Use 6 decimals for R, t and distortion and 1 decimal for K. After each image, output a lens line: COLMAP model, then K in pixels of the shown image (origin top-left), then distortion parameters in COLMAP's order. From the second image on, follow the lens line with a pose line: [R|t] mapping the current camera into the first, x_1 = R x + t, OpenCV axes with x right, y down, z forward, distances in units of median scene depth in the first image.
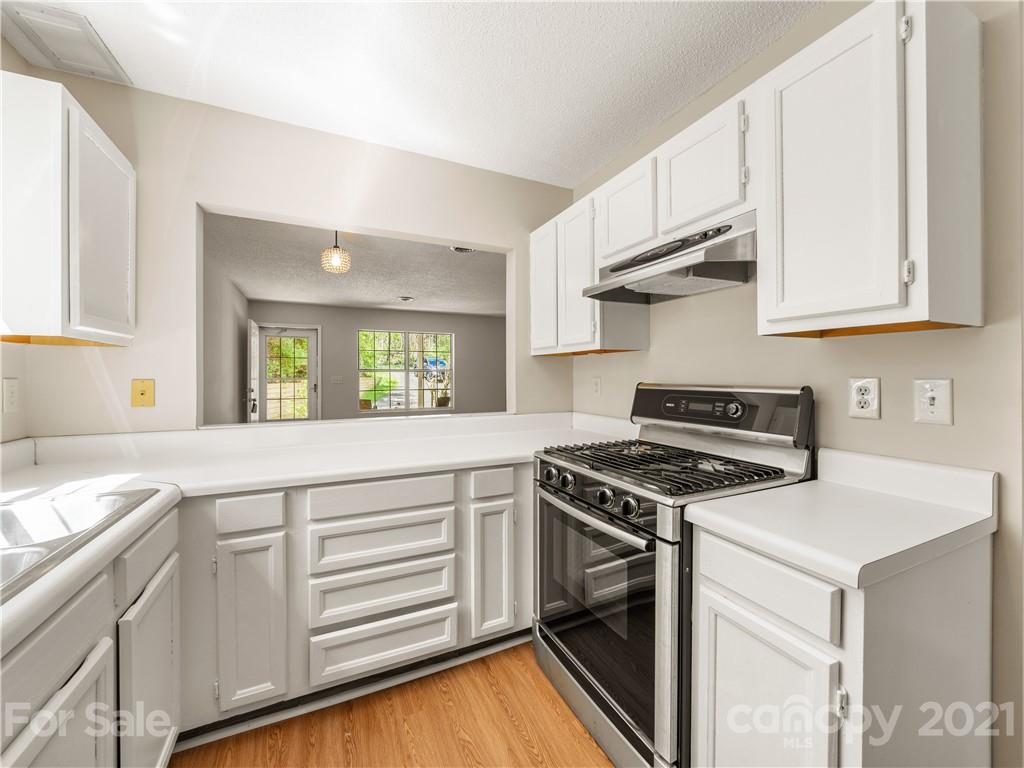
lens RADIAL K [[406.0, 0, 511.6], [0, 406.0, 373.2], [0, 0, 1]] dist [0.002092, 0.000004]
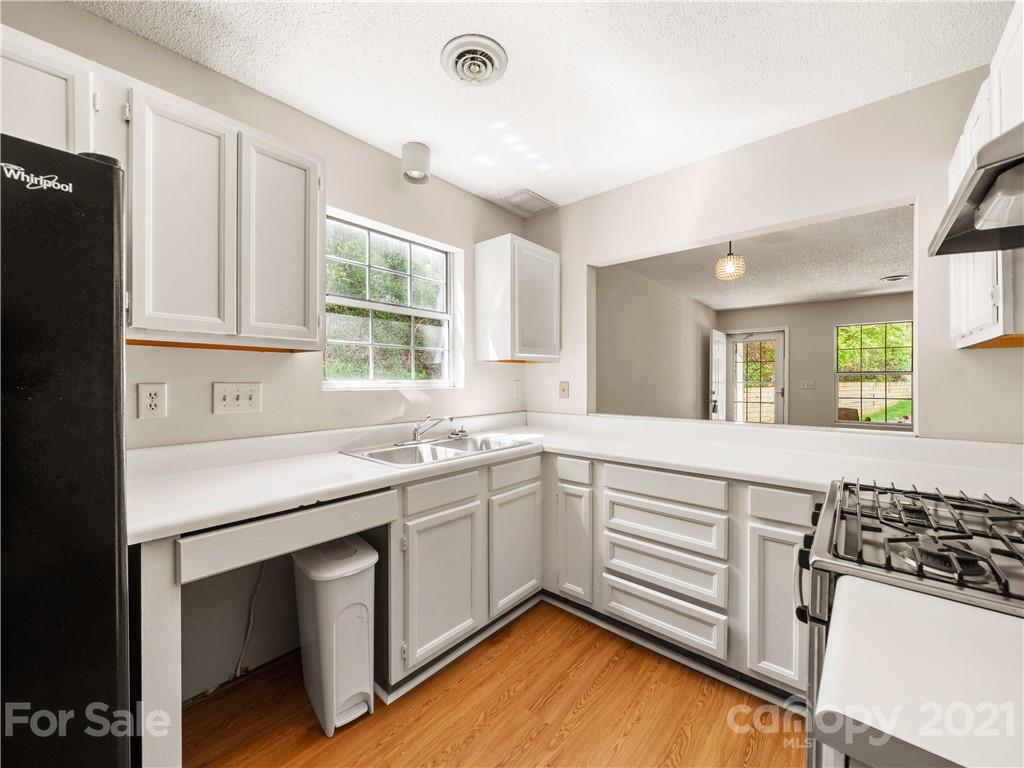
lens RADIAL K [[406.0, 0, 511.6], [0, 406.0, 373.2], [0, 0, 1]] dist [0.002092, 0.000004]
pose [[0.402770, -0.011567, -0.915228, 0.547066], [0.003285, 0.999932, -0.011192, -0.000973], [0.915295, 0.001501, 0.402780, 0.148514]]
